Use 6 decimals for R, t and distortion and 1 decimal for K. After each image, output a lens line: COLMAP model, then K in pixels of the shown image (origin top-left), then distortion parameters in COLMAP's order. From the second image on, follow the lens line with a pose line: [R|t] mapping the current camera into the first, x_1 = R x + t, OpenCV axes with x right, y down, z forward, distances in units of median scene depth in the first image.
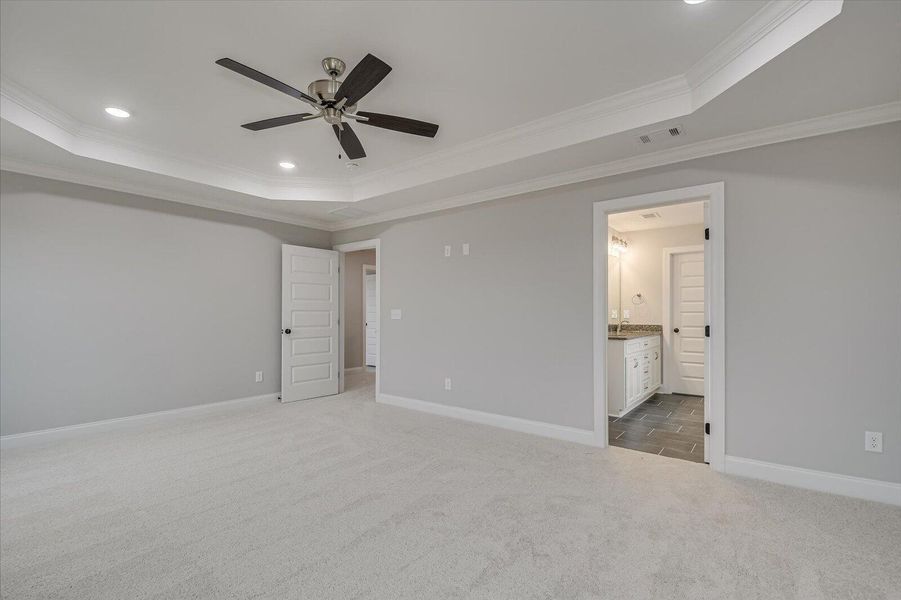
lens RADIAL K [[401.4, 0, 445.5], [0, 401.4, 310.9], [0, 0, 1]] dist [-0.000894, -0.000632]
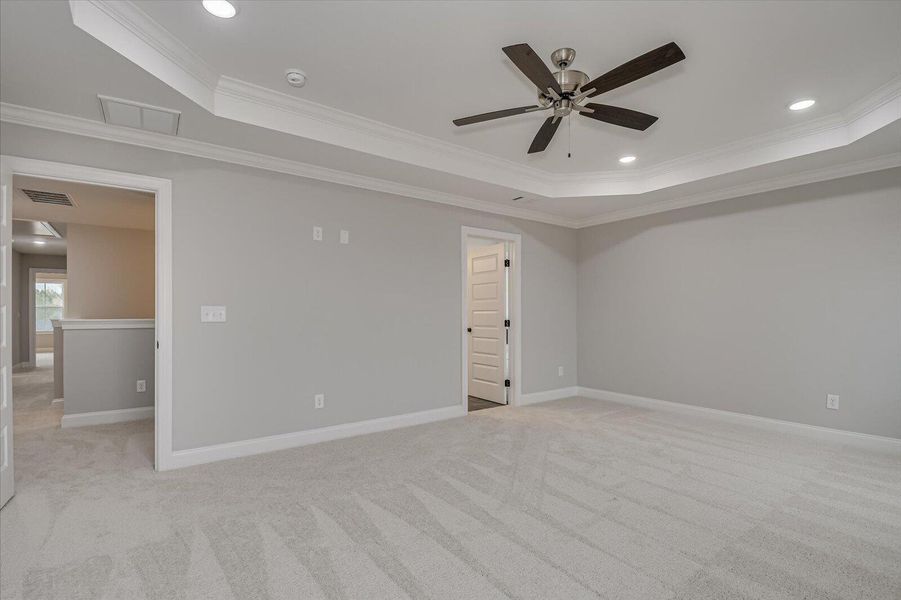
lens RADIAL K [[401.4, 0, 445.5], [0, 401.4, 310.9], [0, 0, 1]] dist [-0.000894, -0.000632]
pose [[0.297509, 0.004506, 0.954708, -0.695832], [-0.008111, 0.999965, -0.002192, 0.003104], [-0.954685, -0.007091, 0.297535, 0.541210]]
